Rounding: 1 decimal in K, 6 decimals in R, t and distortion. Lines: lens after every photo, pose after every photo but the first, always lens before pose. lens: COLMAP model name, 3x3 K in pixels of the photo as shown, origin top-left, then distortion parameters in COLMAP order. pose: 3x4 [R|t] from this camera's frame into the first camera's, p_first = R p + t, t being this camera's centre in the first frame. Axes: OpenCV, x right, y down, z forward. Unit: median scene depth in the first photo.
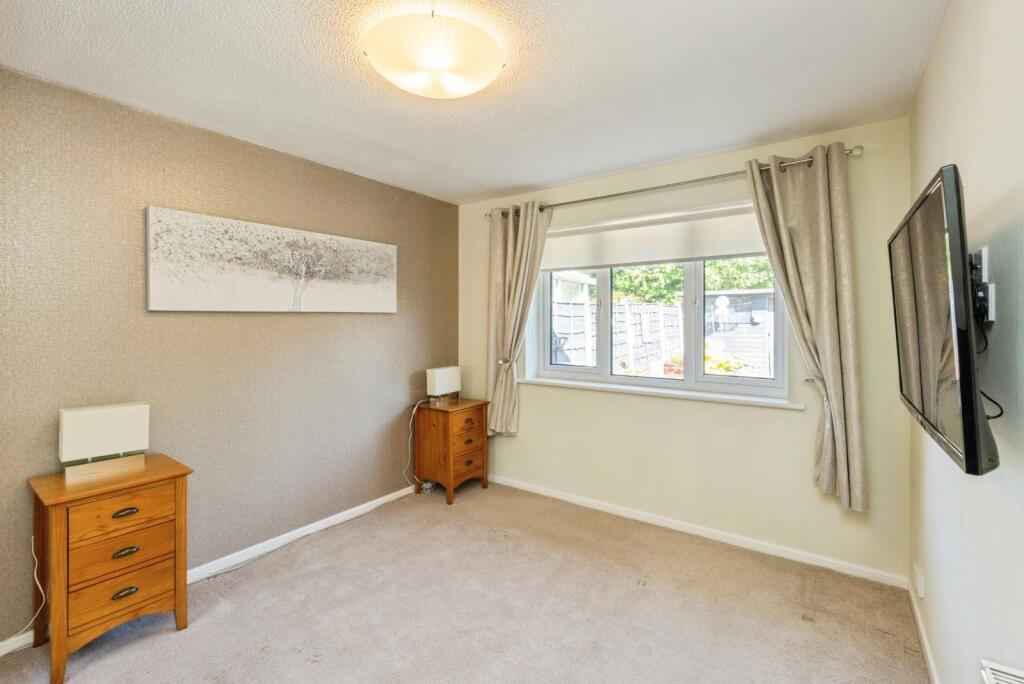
lens RADIAL K [[451.6, 0, 489.2], [0, 451.6, 319.5], [0, 0, 1]] dist [0.000931, -0.000371]
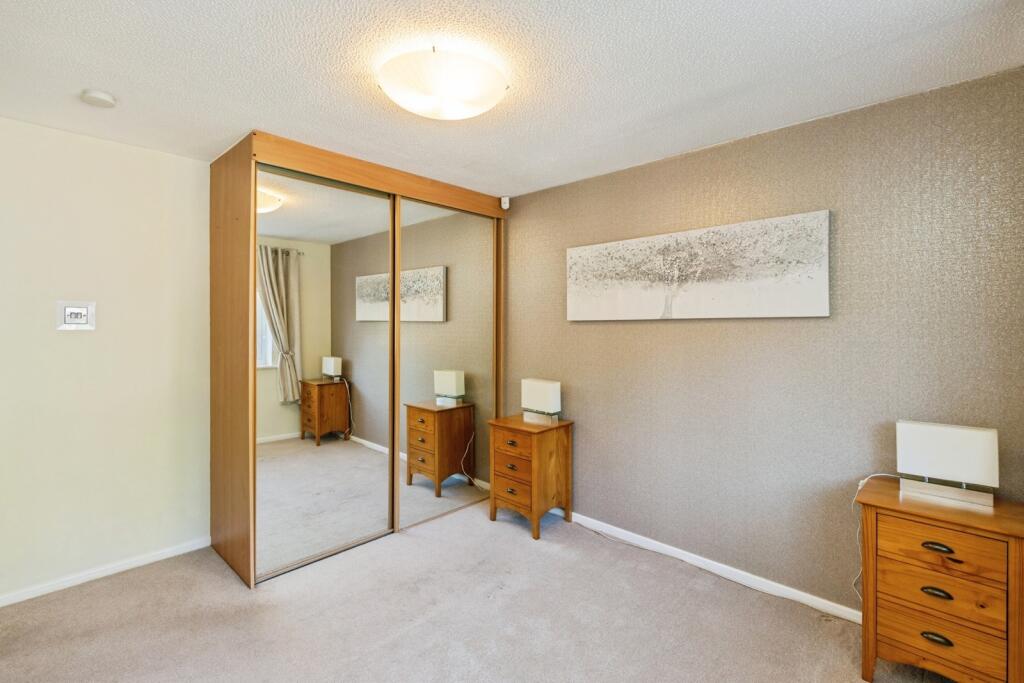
lens RADIAL K [[451.8, 0, 502.6], [0, 451.8, 336.5], [0, 0, 1]] dist [-0.002417, -0.000817]
pose [[-0.091417, 0.011614, -0.995745, 0.560827], [-0.006145, 0.999906, 0.012227, 0.009839], [0.995794, 0.007237, -0.091337, 0.737302]]
